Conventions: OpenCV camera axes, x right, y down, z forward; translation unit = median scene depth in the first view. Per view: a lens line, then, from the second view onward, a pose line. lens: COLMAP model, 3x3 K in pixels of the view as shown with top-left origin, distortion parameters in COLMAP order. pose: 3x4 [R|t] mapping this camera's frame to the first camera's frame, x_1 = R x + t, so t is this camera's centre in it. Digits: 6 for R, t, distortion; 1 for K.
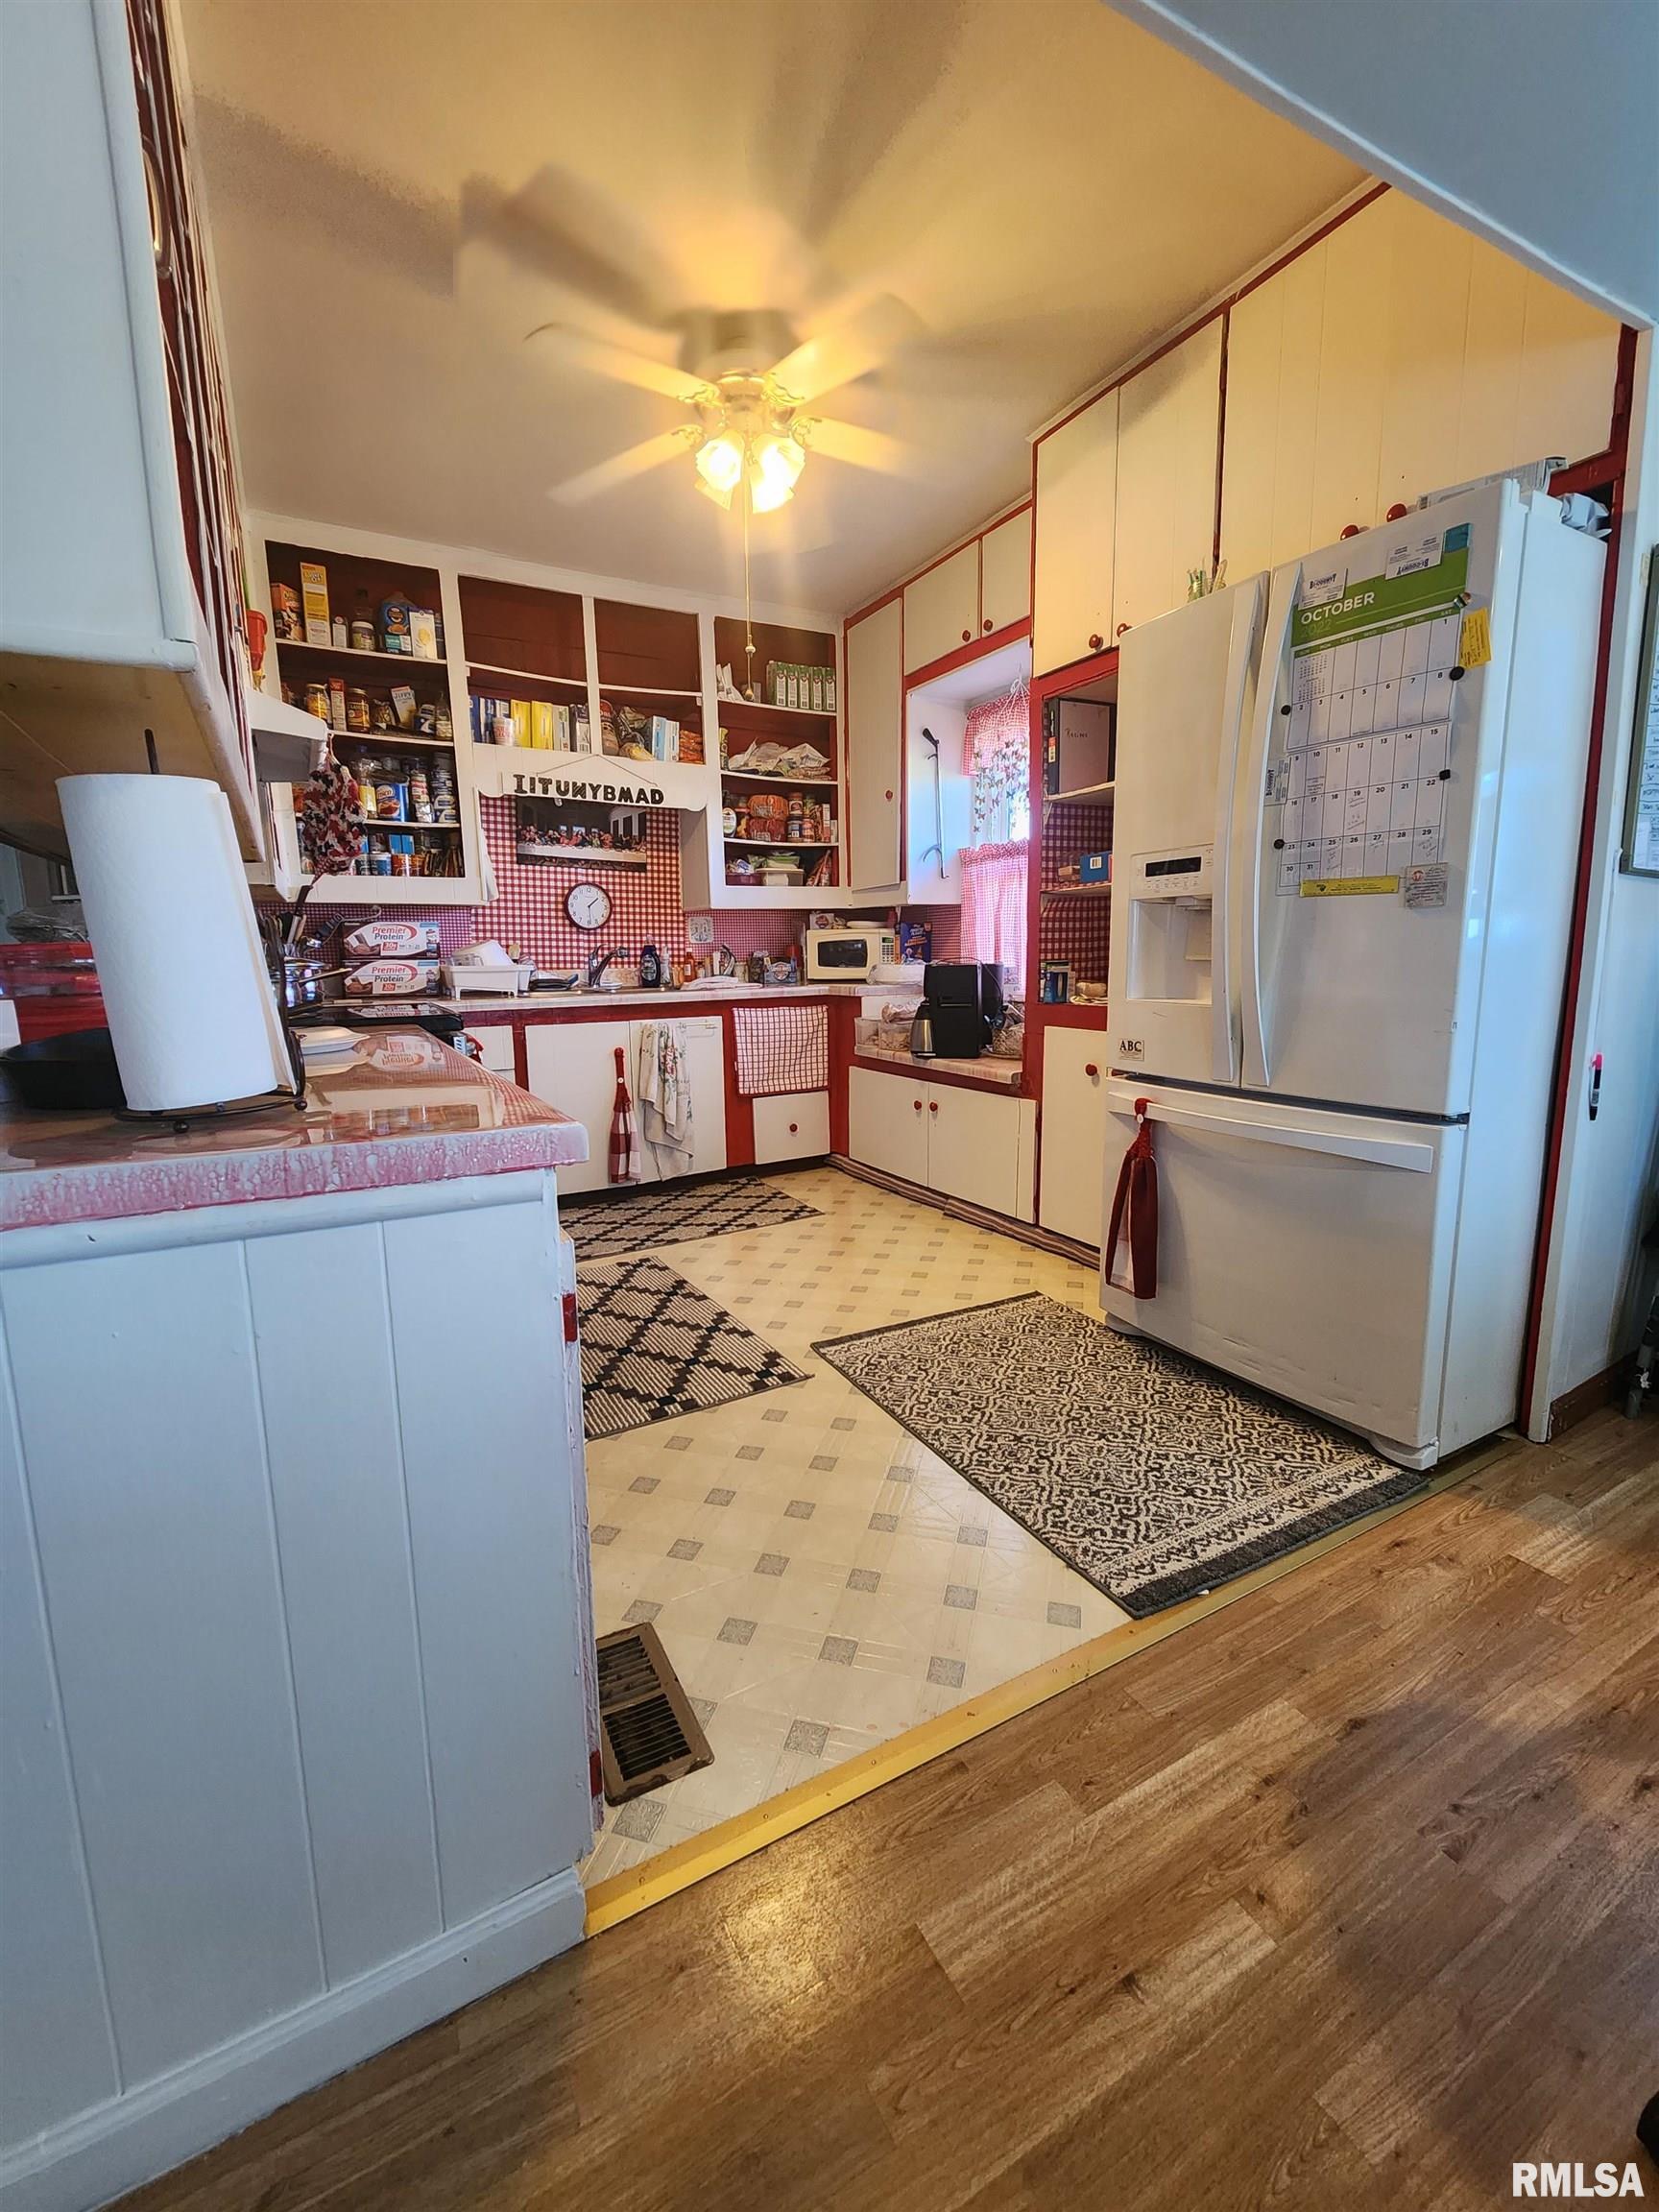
lens RADIAL K [[900.2, 0, 827.8], [0, 900.2, 1093.2], [0, 0, 1]] dist [-0.005092, -0.000257]
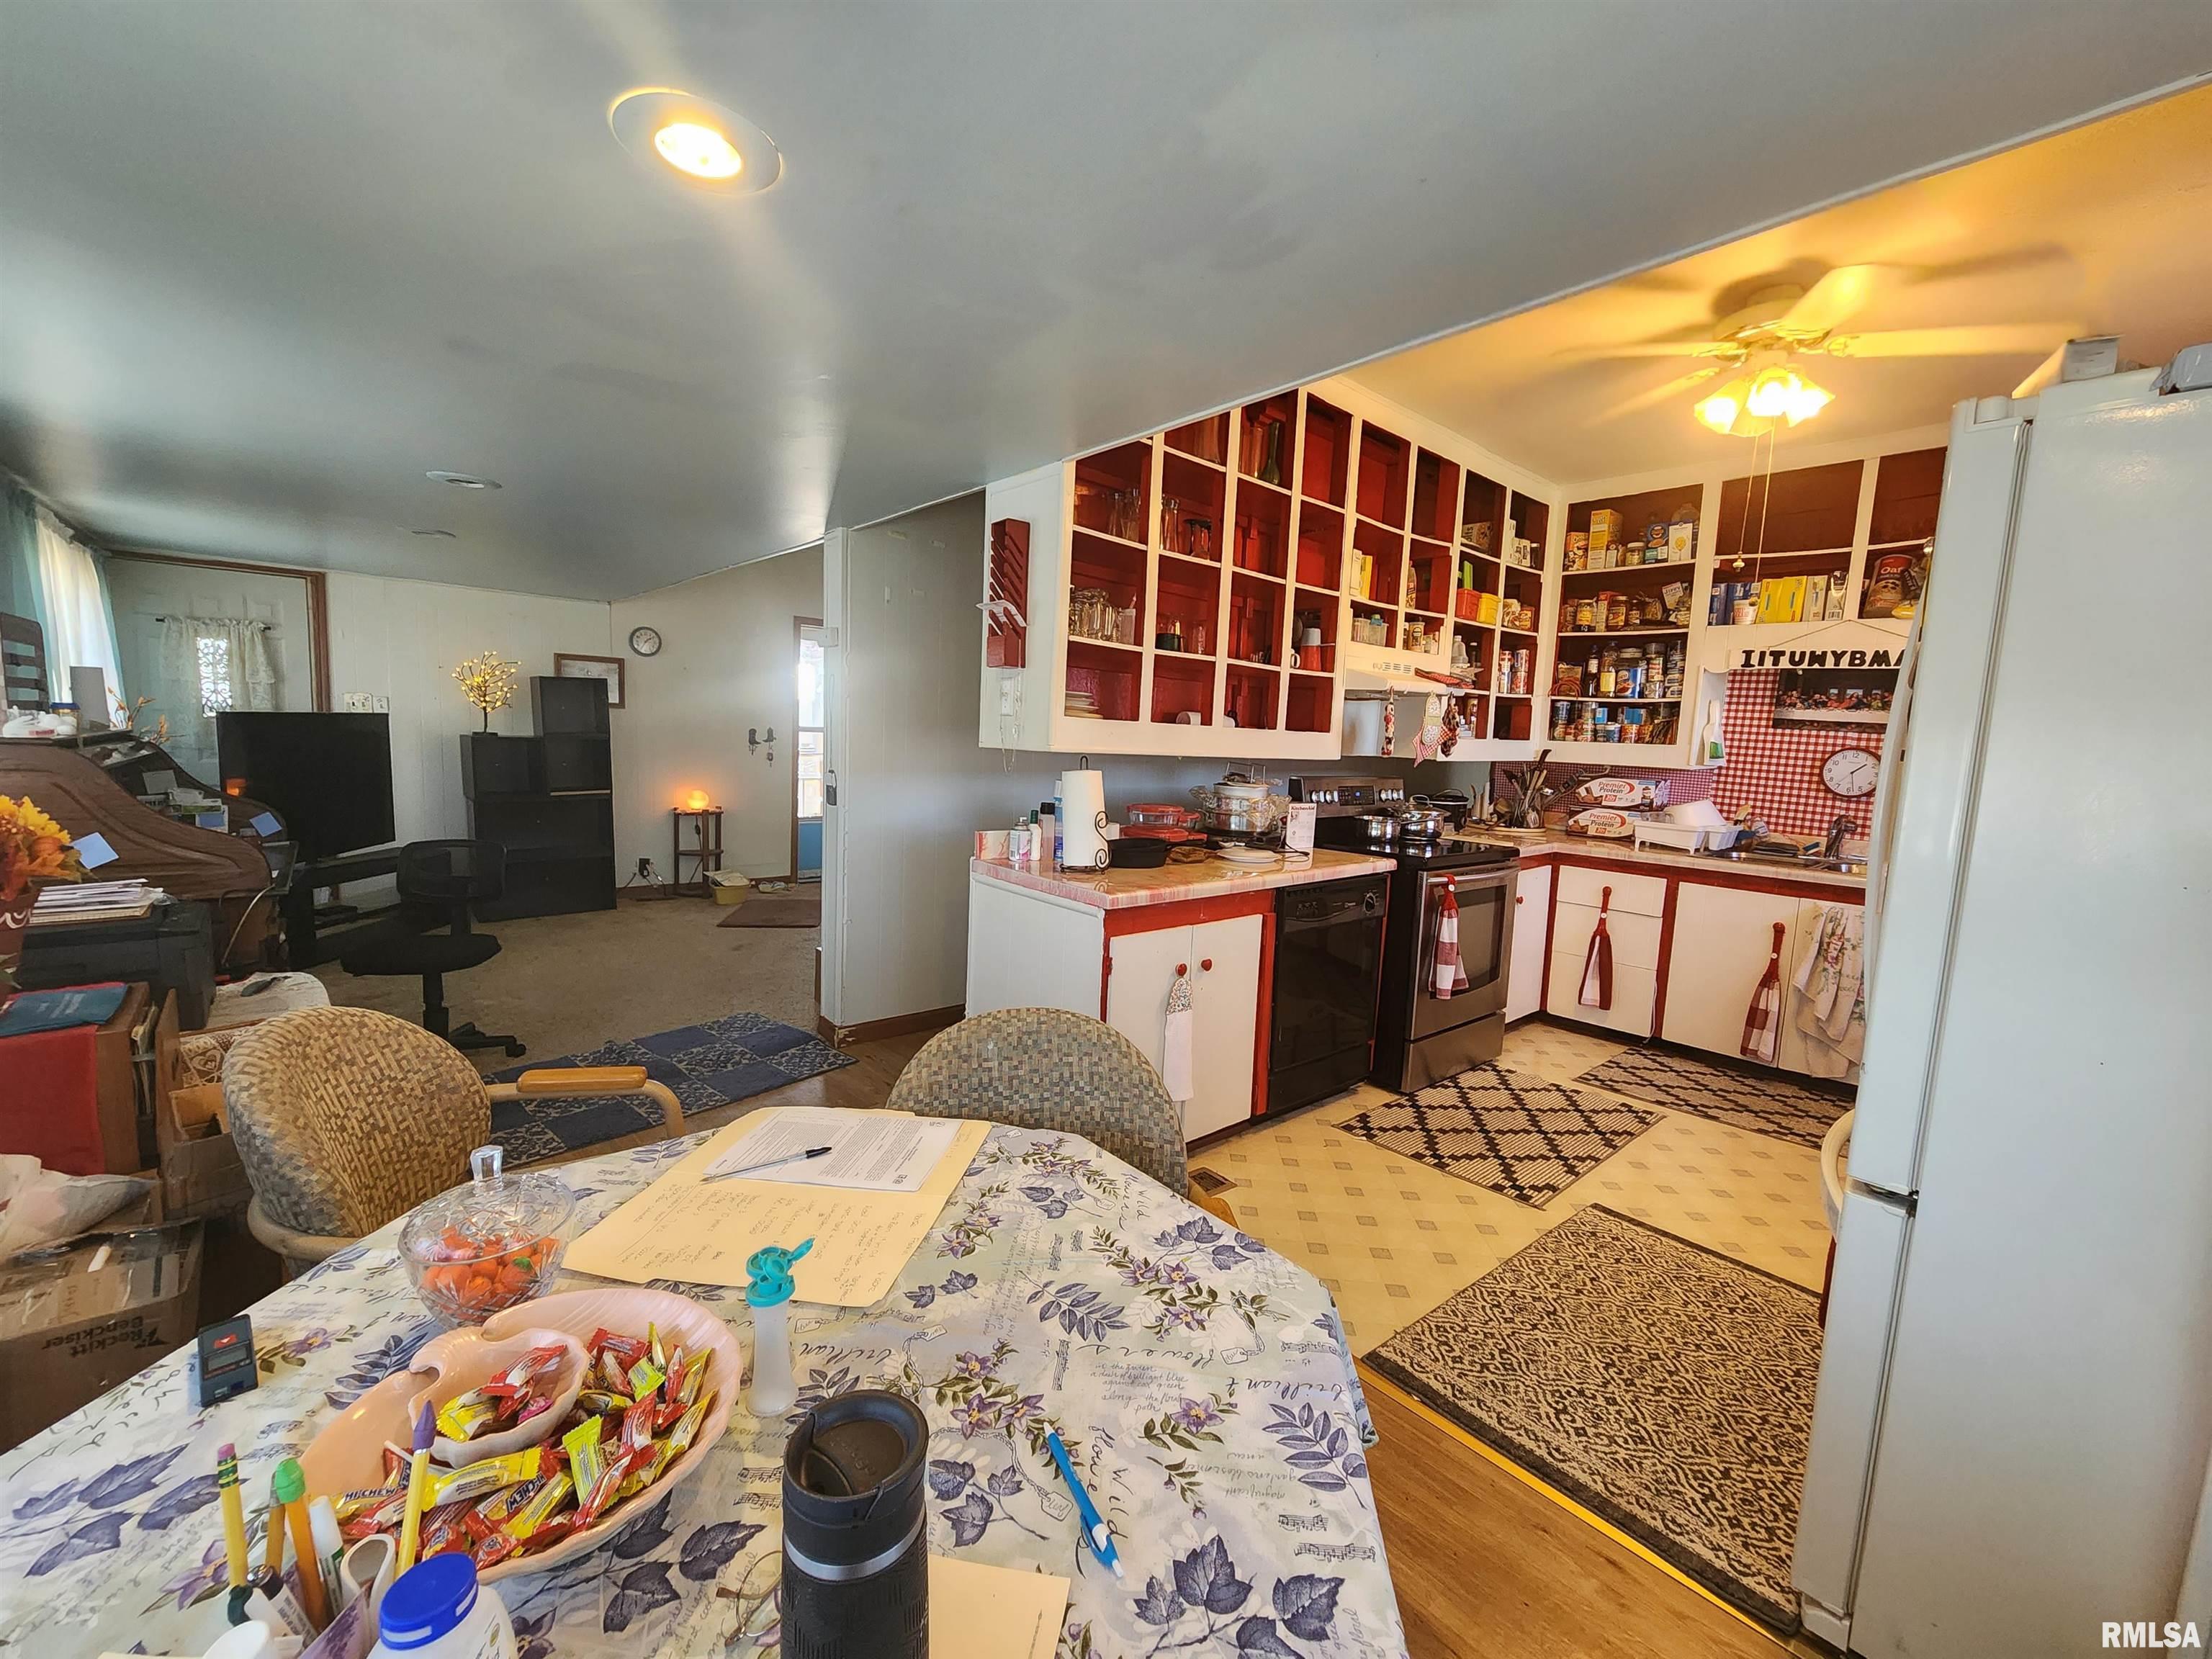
lens RADIAL K [[900.2, 0, 1104.6], [0, 900.2, 834.8], [0, 0, 1]] dist [-0.005092, -0.000257]
pose [[0.222779, 0.133892, -0.965631, 0.573620], [-0.195434, 0.976549, 0.090318, -0.095910], [0.955079, 0.168596, 0.243722, 0.059799]]
